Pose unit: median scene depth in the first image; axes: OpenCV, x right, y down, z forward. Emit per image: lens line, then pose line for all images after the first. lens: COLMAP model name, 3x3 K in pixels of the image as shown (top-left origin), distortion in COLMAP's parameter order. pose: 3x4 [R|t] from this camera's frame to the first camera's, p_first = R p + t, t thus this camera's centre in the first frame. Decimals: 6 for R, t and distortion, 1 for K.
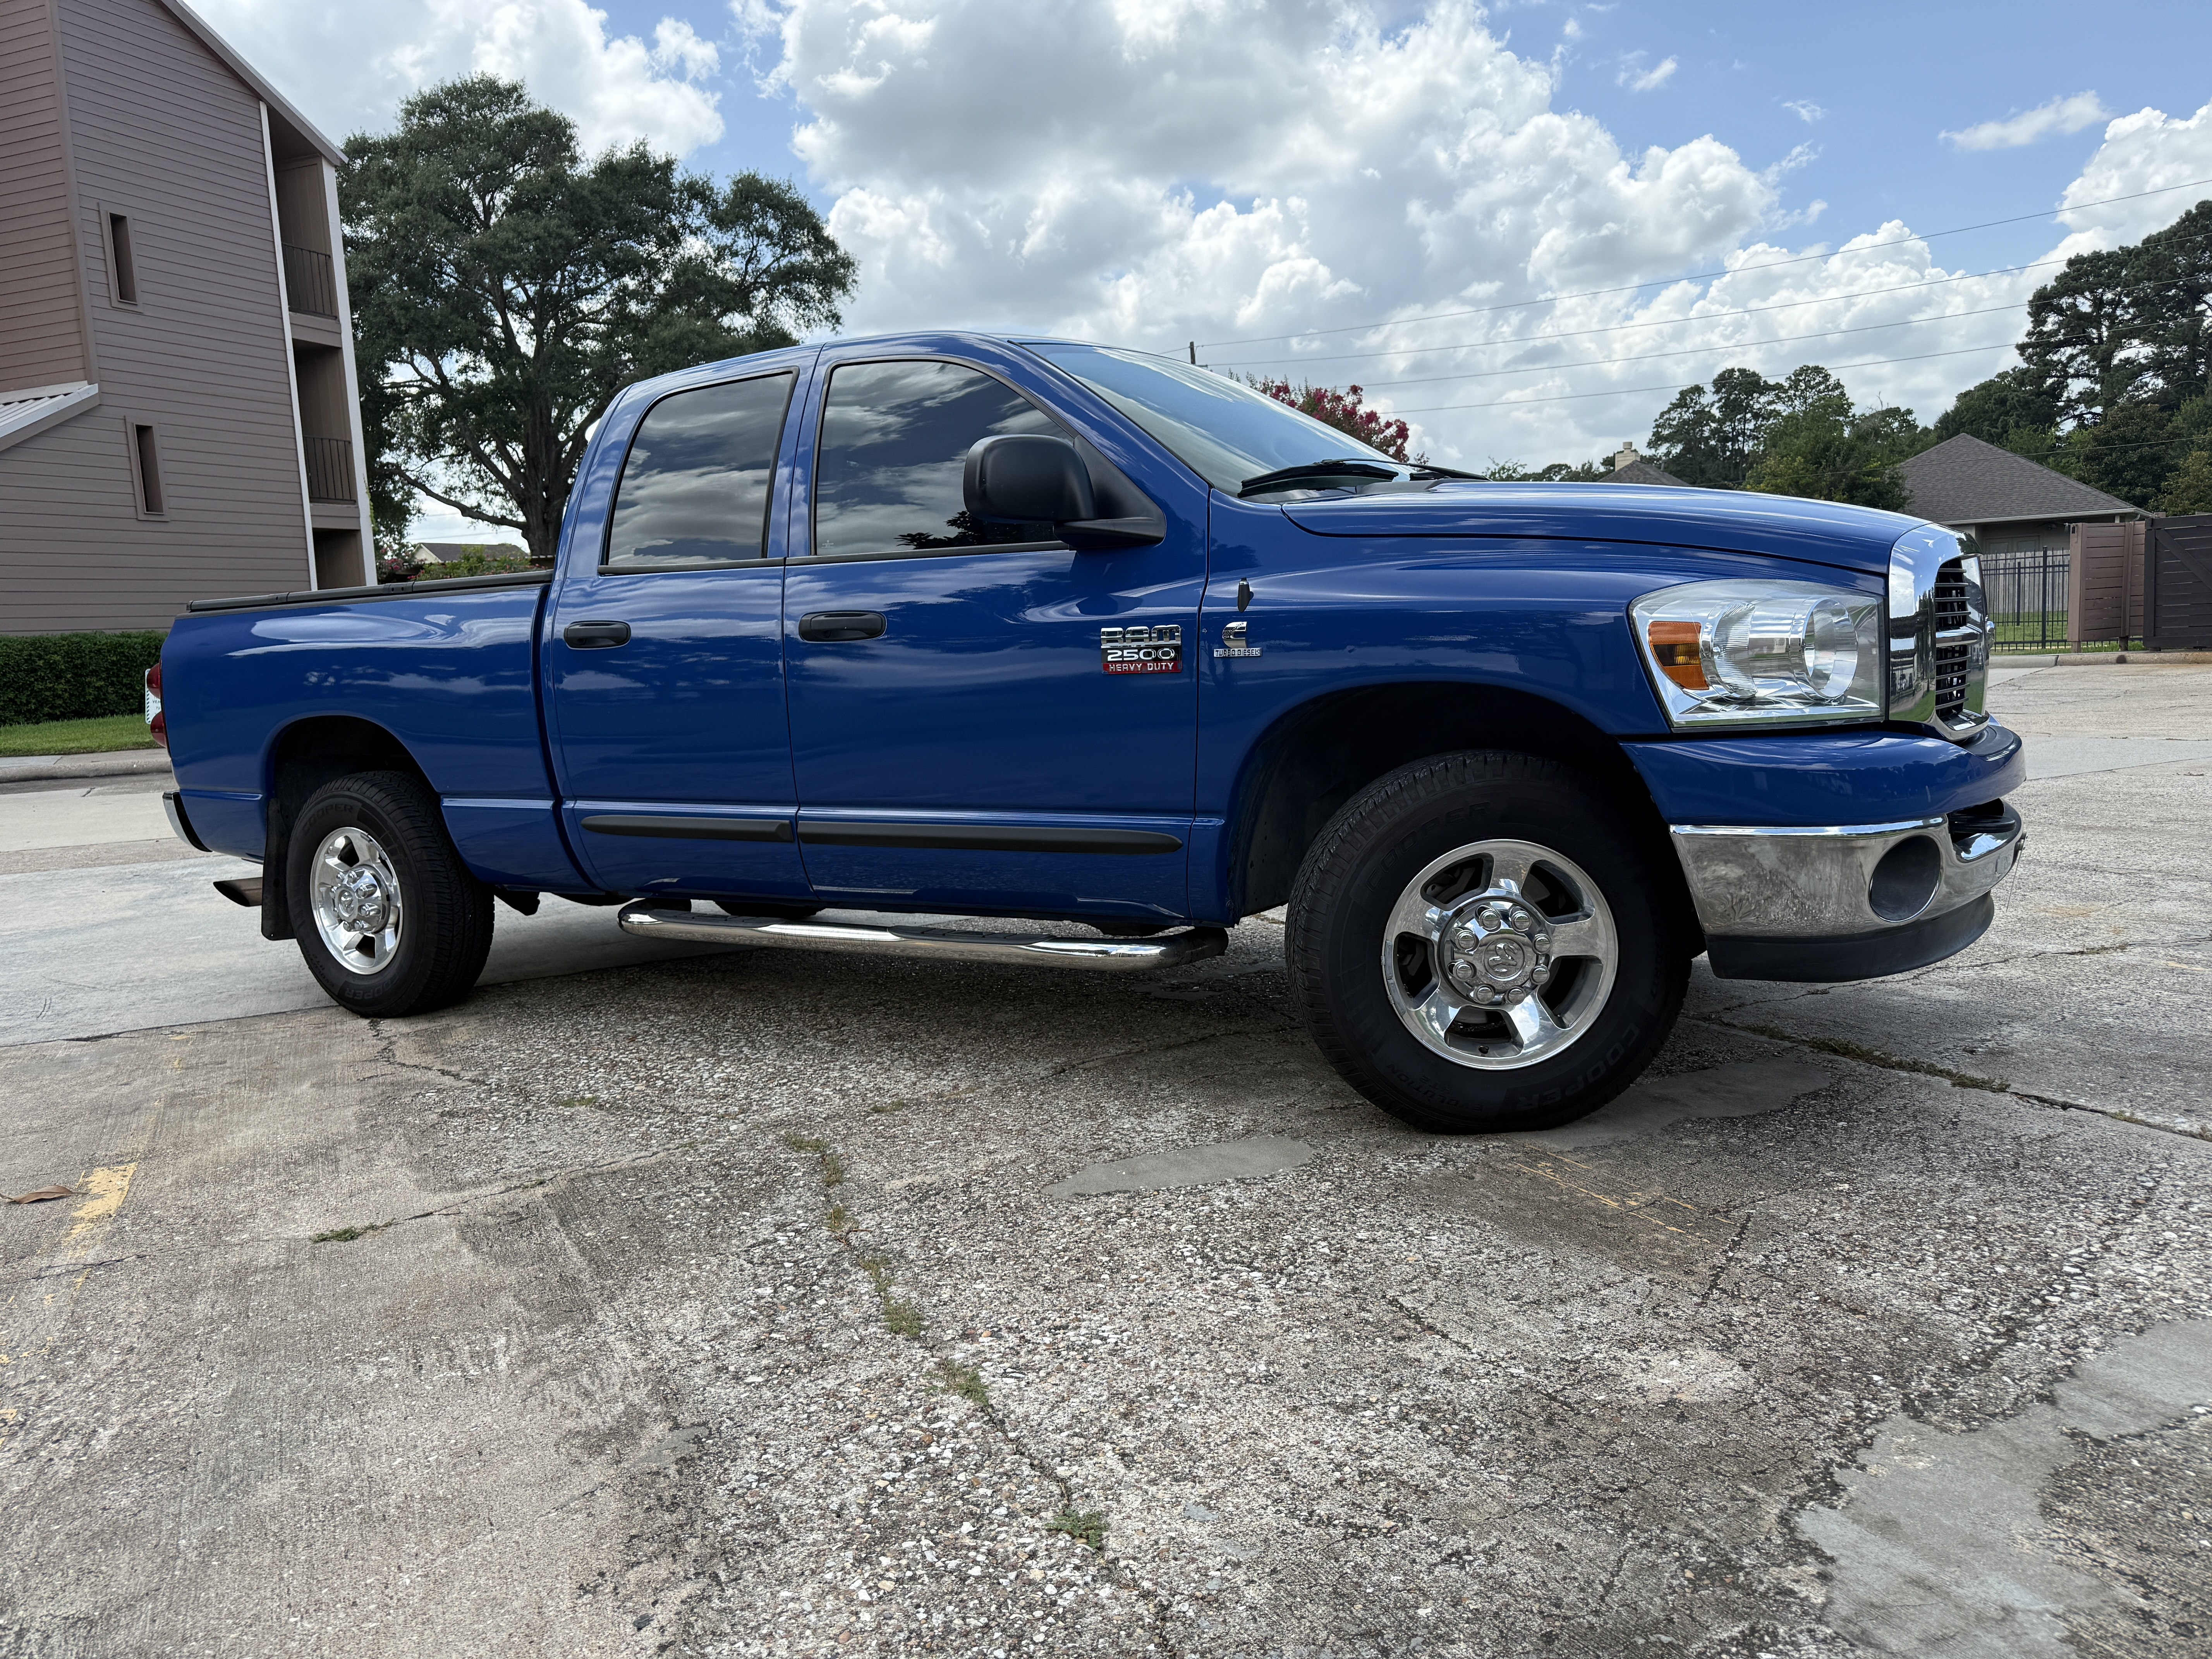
lens RADIAL K [[1569.7, 0, 1095.3], [0, 1569.7, 812.9], [0, 0, 1]] dist [0.024988, -0.027347]
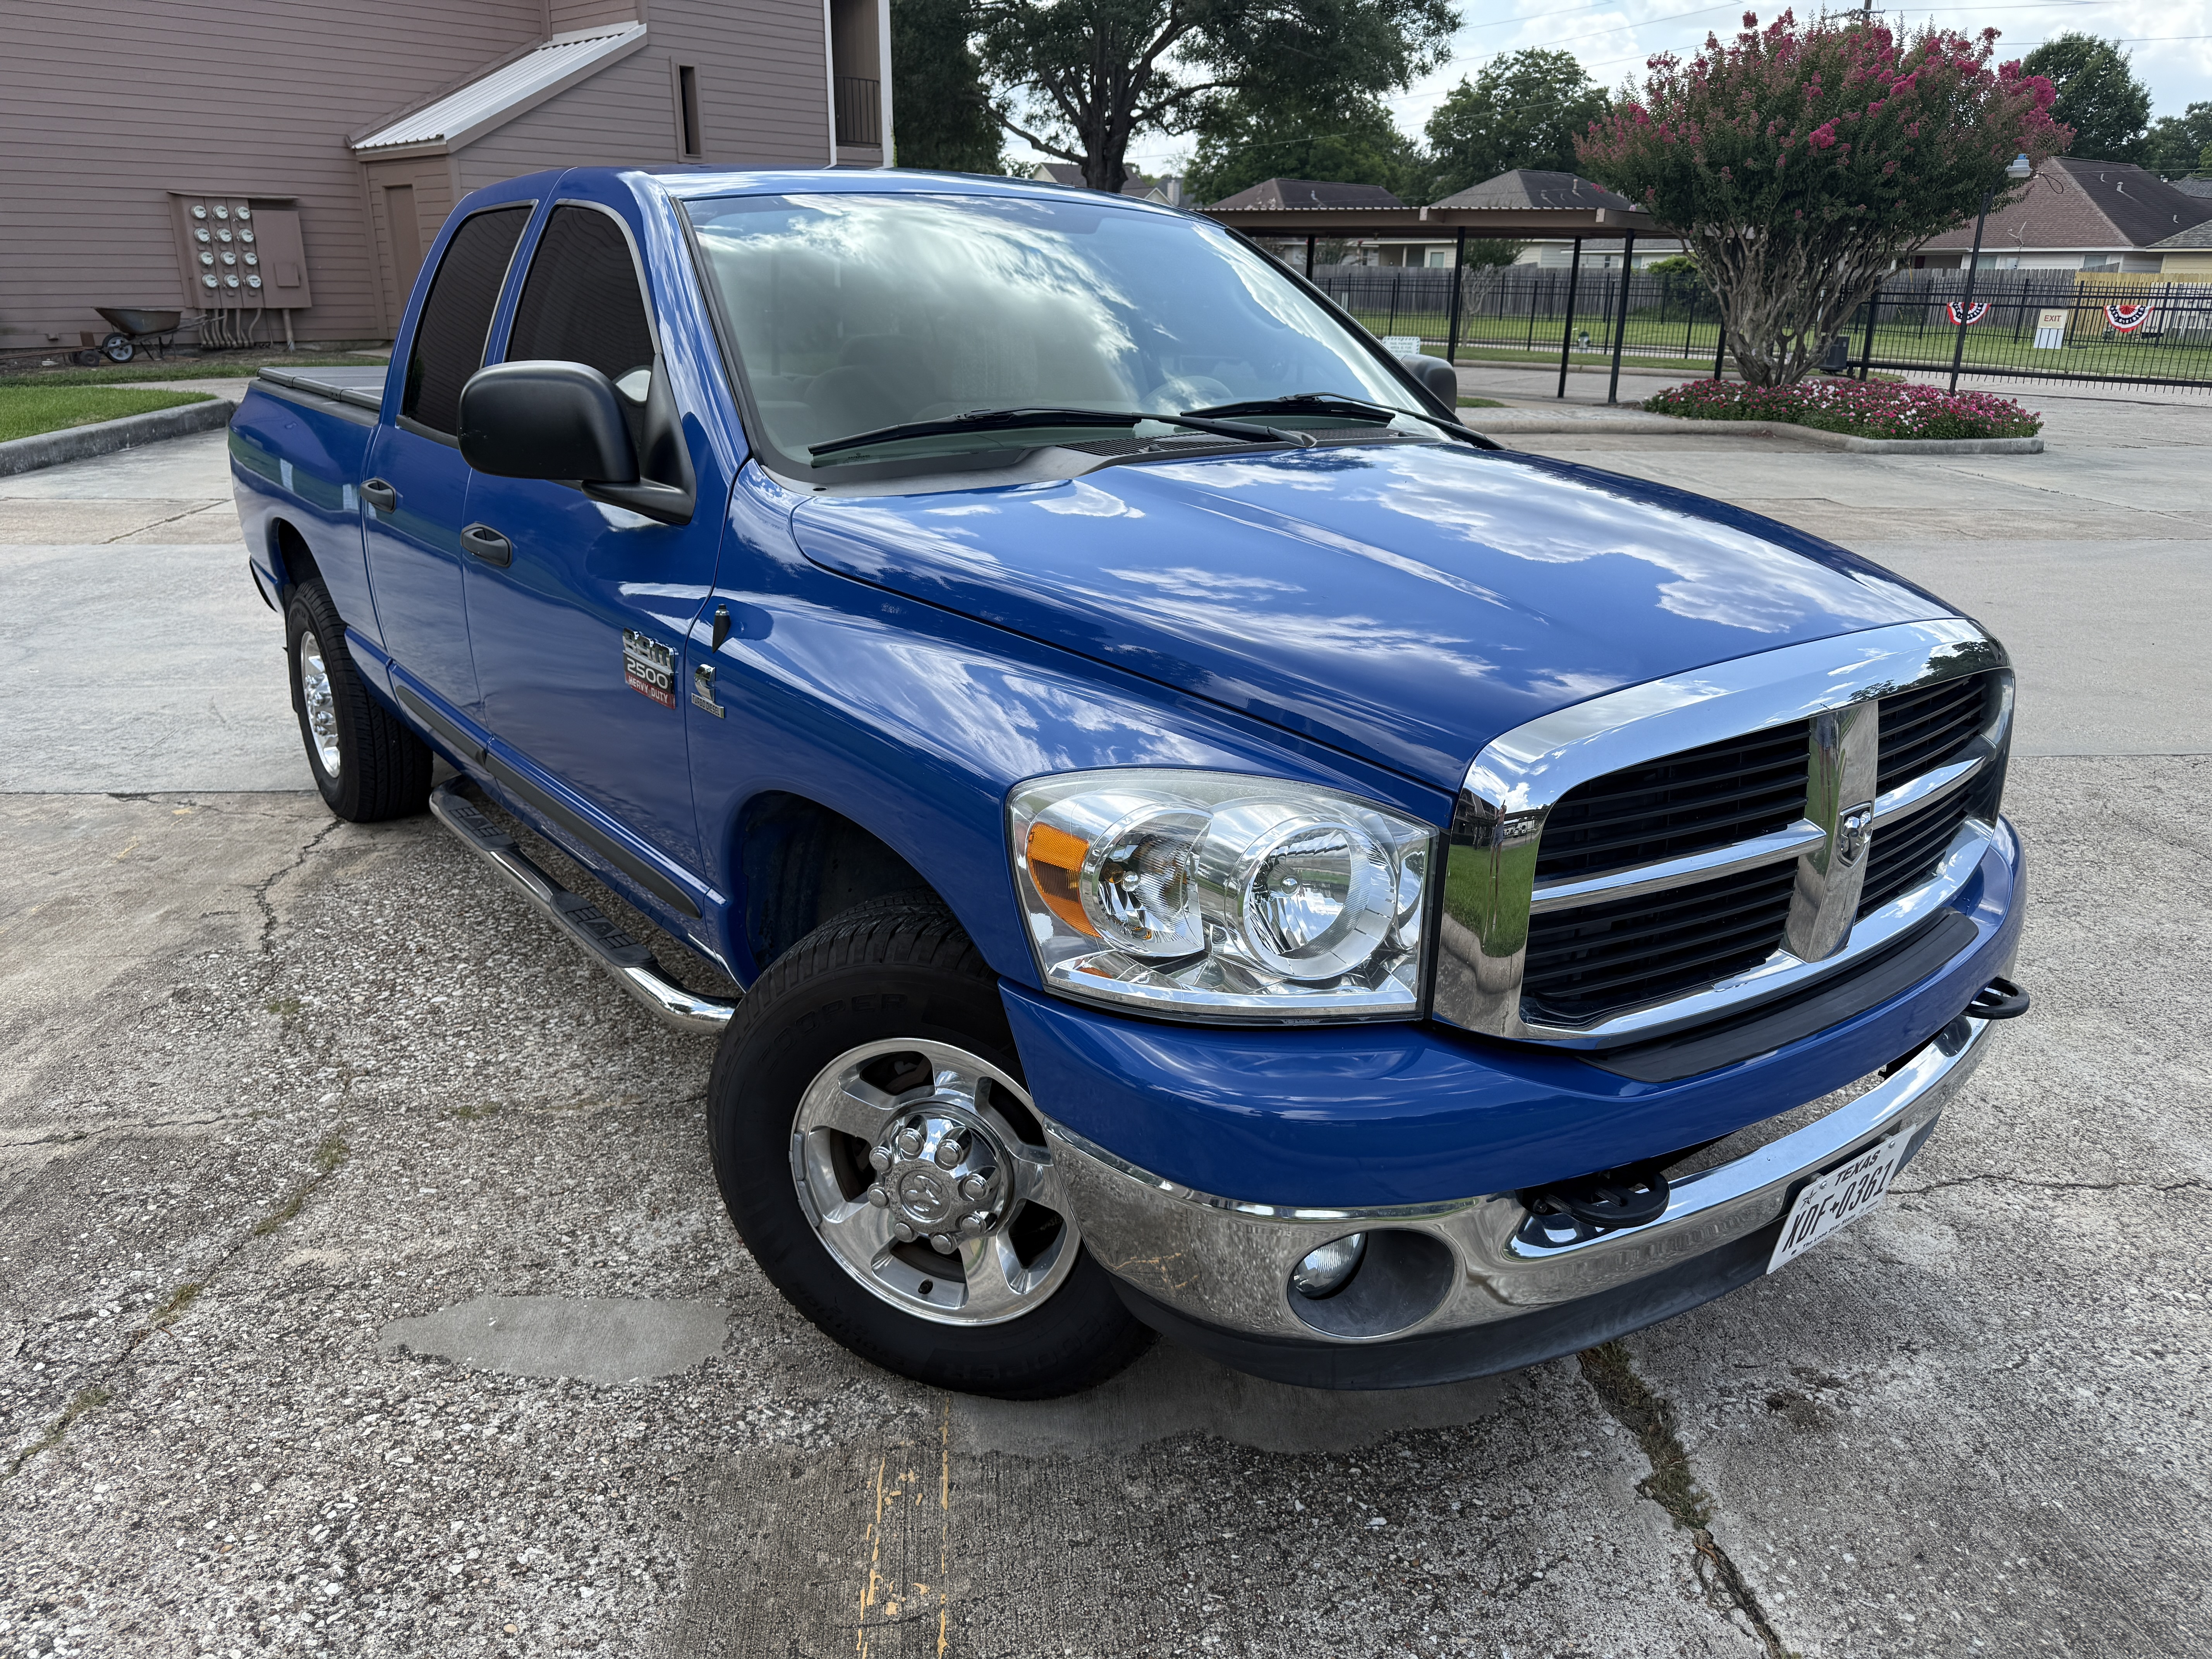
lens RADIAL K [[1569.7, 0, 1107.6], [0, 1569.7, 796.0], [0, 0, 1]] dist [0.024988, -0.027347]
pose [[0.930342, 0.165206, -0.327370, 0.426786], [-0.093475, 0.970114, 0.223923, -0.201885], [0.354580, -0.177724, 0.917980, 0.303688]]
